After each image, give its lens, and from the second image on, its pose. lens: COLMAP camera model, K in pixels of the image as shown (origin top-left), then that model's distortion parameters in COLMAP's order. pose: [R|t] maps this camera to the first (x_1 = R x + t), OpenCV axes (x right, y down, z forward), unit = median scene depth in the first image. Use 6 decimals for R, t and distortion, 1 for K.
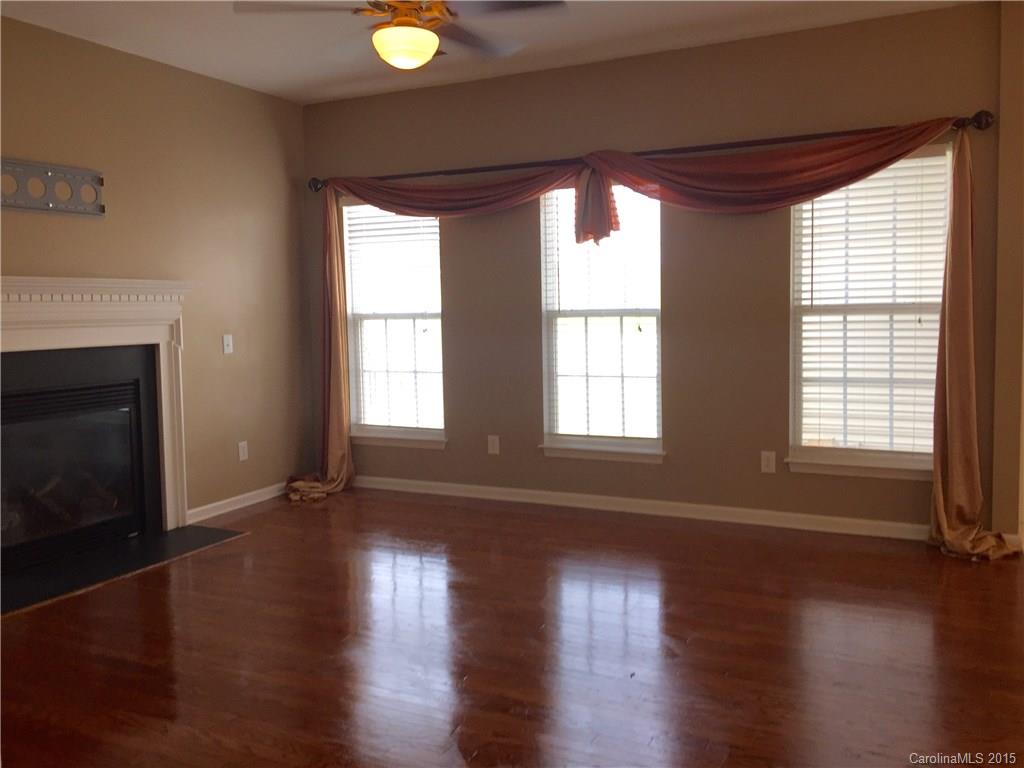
lens RADIAL K [[901.0, 0, 512.0], [0, 901.0, 384.0], [0, 0, 1]] dist [0.087568, -0.001232]
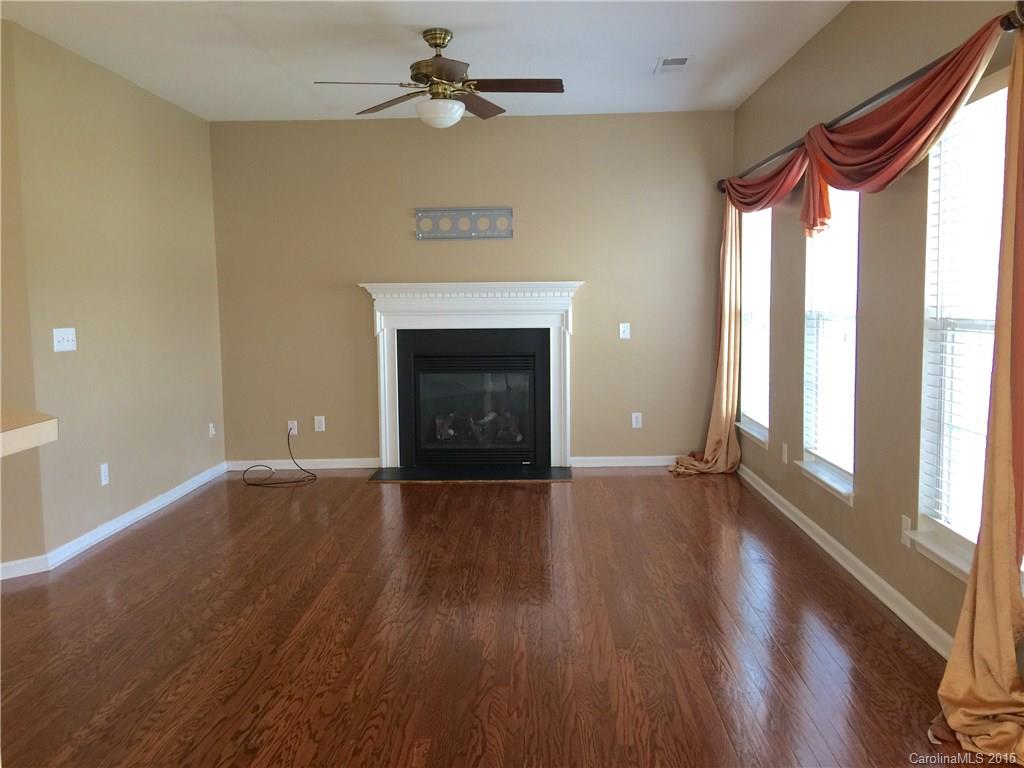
lens RADIAL K [[901.0, 0, 512.0], [0, 901.0, 384.0], [0, 0, 1]] dist [0.087568, -0.001232]
pose [[0.411530, 0.106571, -0.905144, 0.794630], [-0.080413, 0.993513, 0.080415, -0.063850], [0.907842, 0.039693, 0.417430, 0.388178]]
